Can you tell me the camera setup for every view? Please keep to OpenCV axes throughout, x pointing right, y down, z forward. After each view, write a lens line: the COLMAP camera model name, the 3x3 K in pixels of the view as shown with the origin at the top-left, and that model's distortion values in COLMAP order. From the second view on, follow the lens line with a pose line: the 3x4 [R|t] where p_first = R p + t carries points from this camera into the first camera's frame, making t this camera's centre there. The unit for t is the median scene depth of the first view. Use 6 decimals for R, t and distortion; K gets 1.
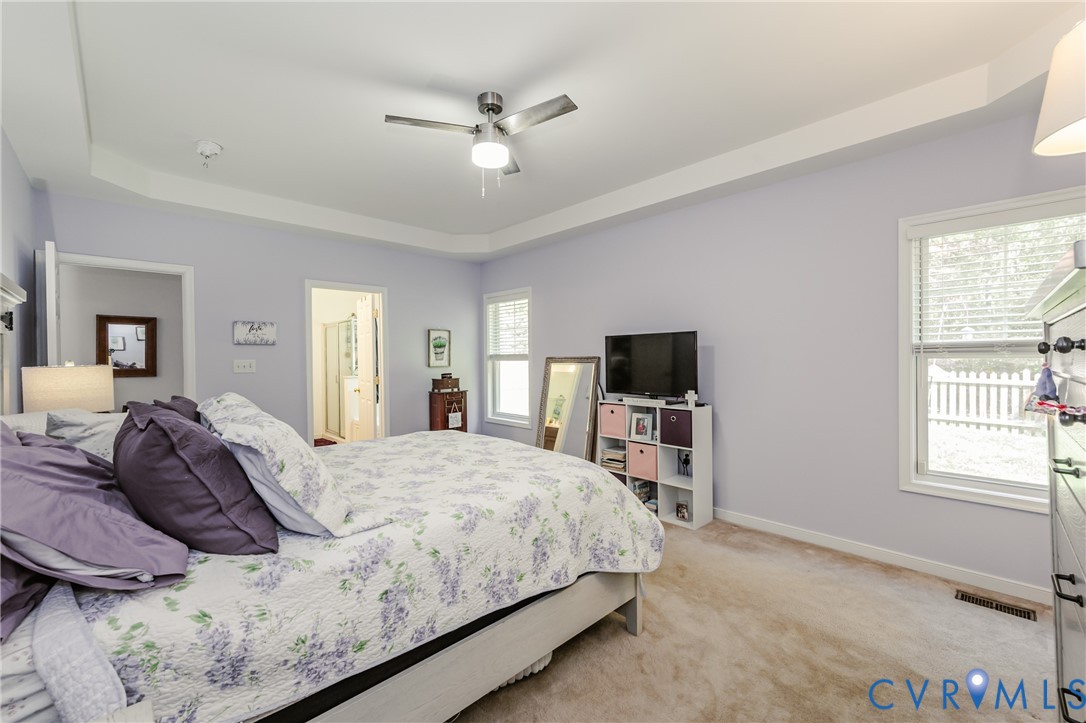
lens RADIAL K [[437.0, 0, 535.9], [0, 437.0, 359.7], [0, 0, 1]] dist [-0.006459, -0.000092]
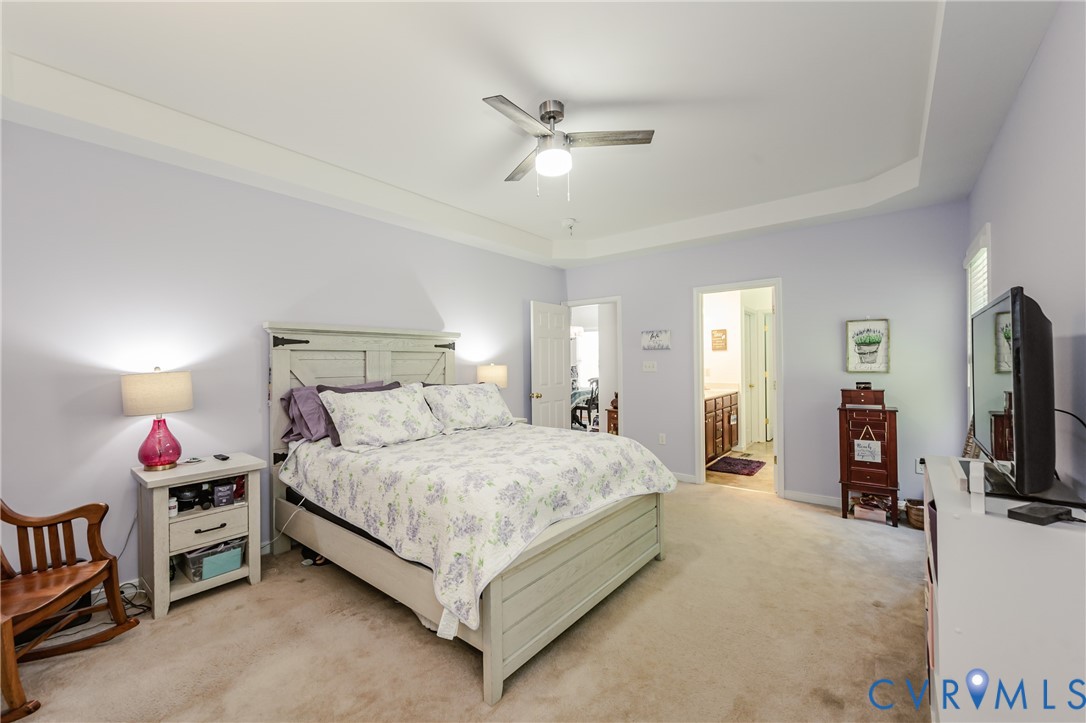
lens RADIAL K [[437.0, 0, 535.9], [0, 437.0, 359.7], [0, 0, 1]] dist [-0.006459, -0.000092]
pose [[0.130613, 0.004191, -0.991425, 0.476003], [0.002193, 0.999987, 0.004516, -0.010038], [0.991431, -0.002764, 0.130602, 0.442650]]
